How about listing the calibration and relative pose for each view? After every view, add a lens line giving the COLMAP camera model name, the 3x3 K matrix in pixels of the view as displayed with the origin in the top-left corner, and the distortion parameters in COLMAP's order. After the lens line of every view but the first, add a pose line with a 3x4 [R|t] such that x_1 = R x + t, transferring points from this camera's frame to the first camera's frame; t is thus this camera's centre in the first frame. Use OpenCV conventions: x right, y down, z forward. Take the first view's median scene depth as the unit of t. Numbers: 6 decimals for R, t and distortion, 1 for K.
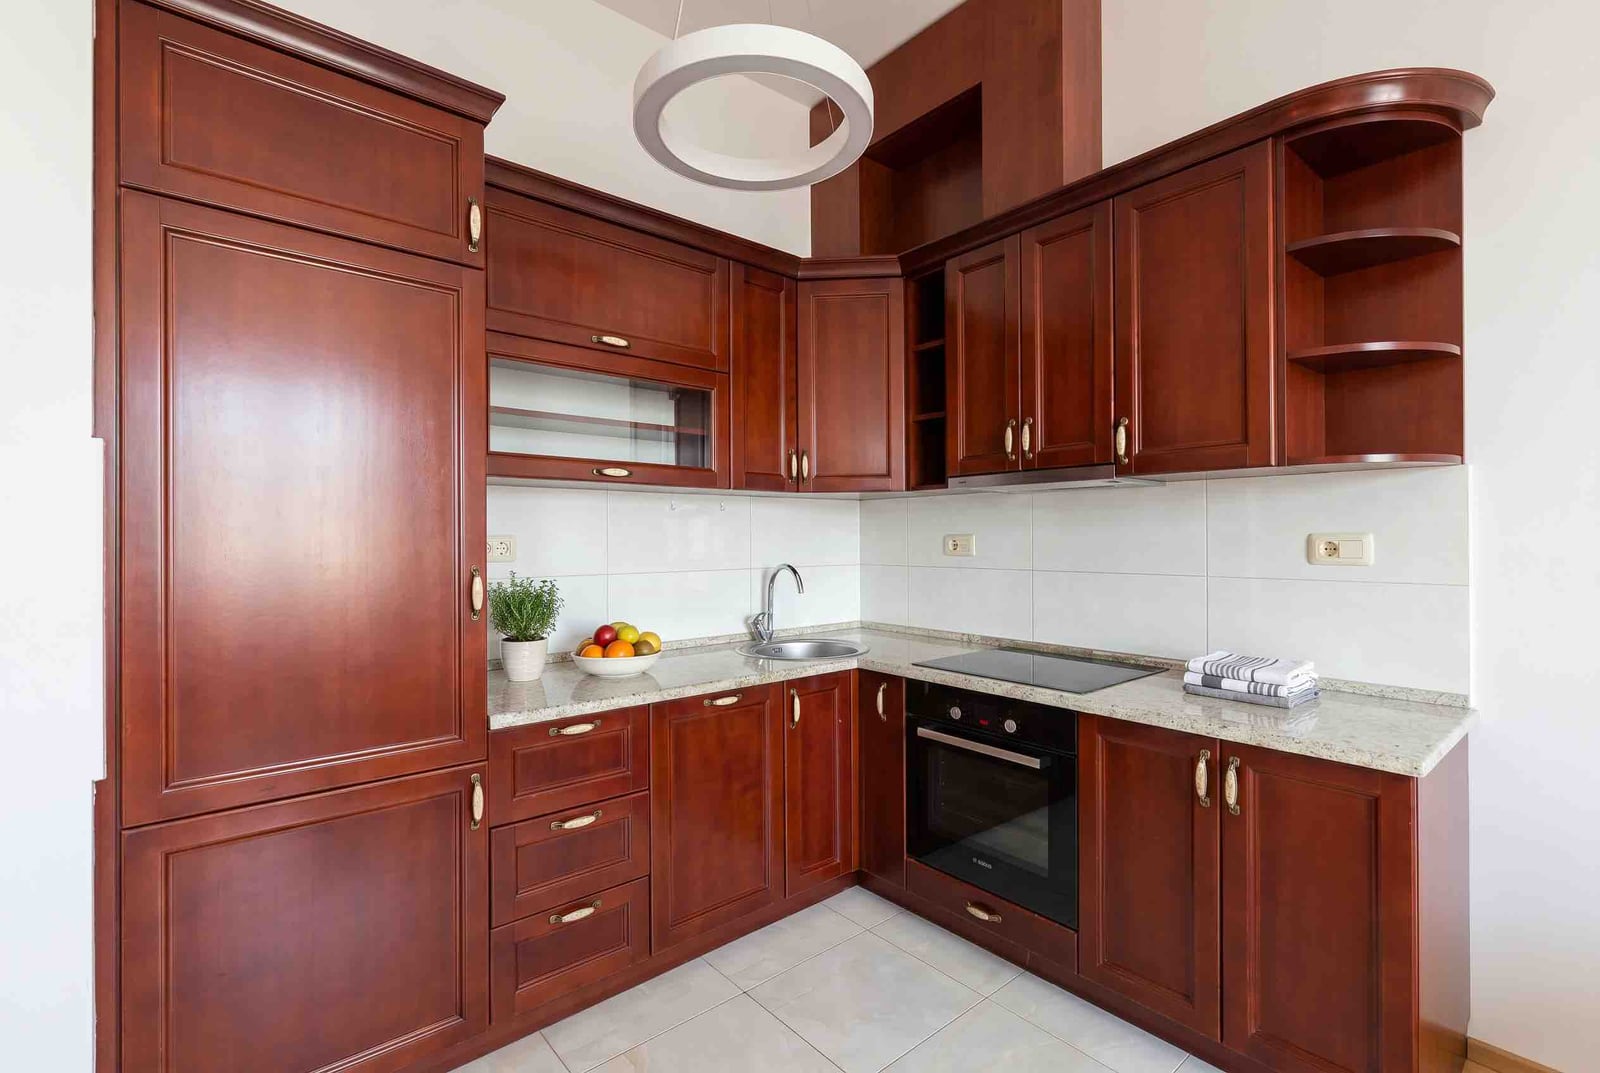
lens RADIAL K [[738.6, 0, 800.0], [0, 738.6, 536.5], [0, 0, 1]] dist [0.000013, -0.000164]
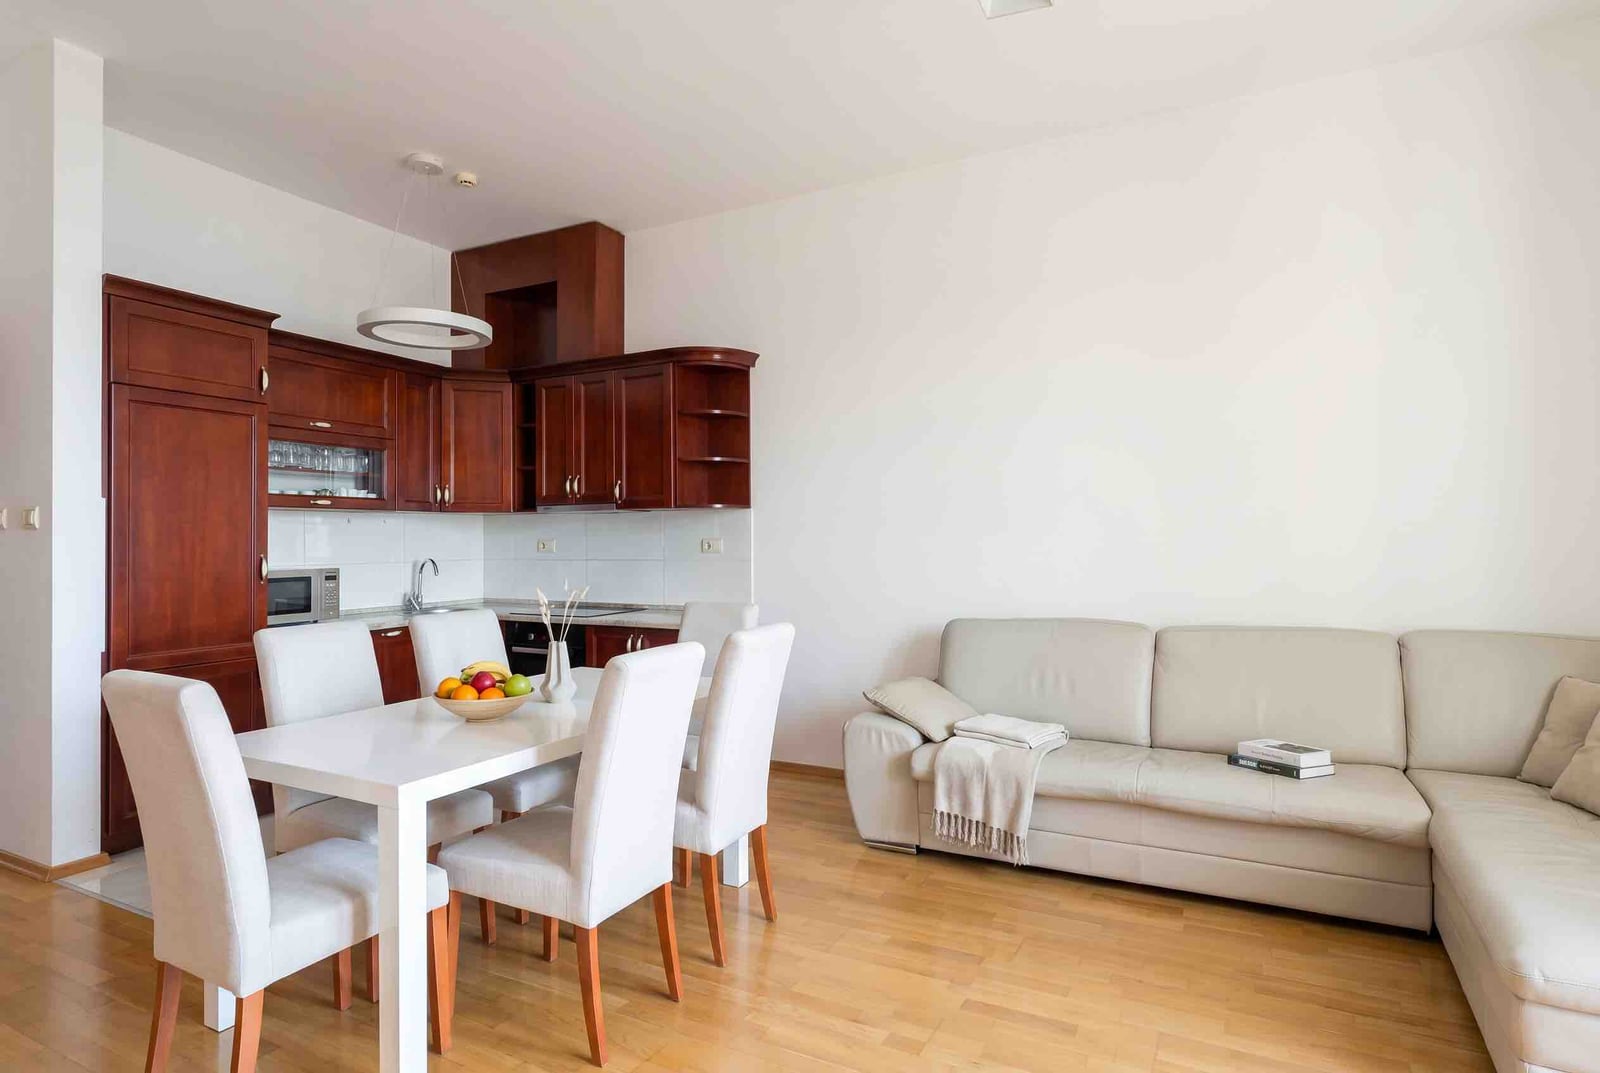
lens RADIAL K [[738.6, 0, 800.0], [0, 738.6, 536.5], [0, 0, 1]] dist [0.000013, -0.000164]
pose [[0.898838, 0.007942, 0.438209, -0.005348], [-0.004414, 0.999949, -0.009069, 0.008327], [-0.438259, 0.006218, 0.898827, -0.957190]]
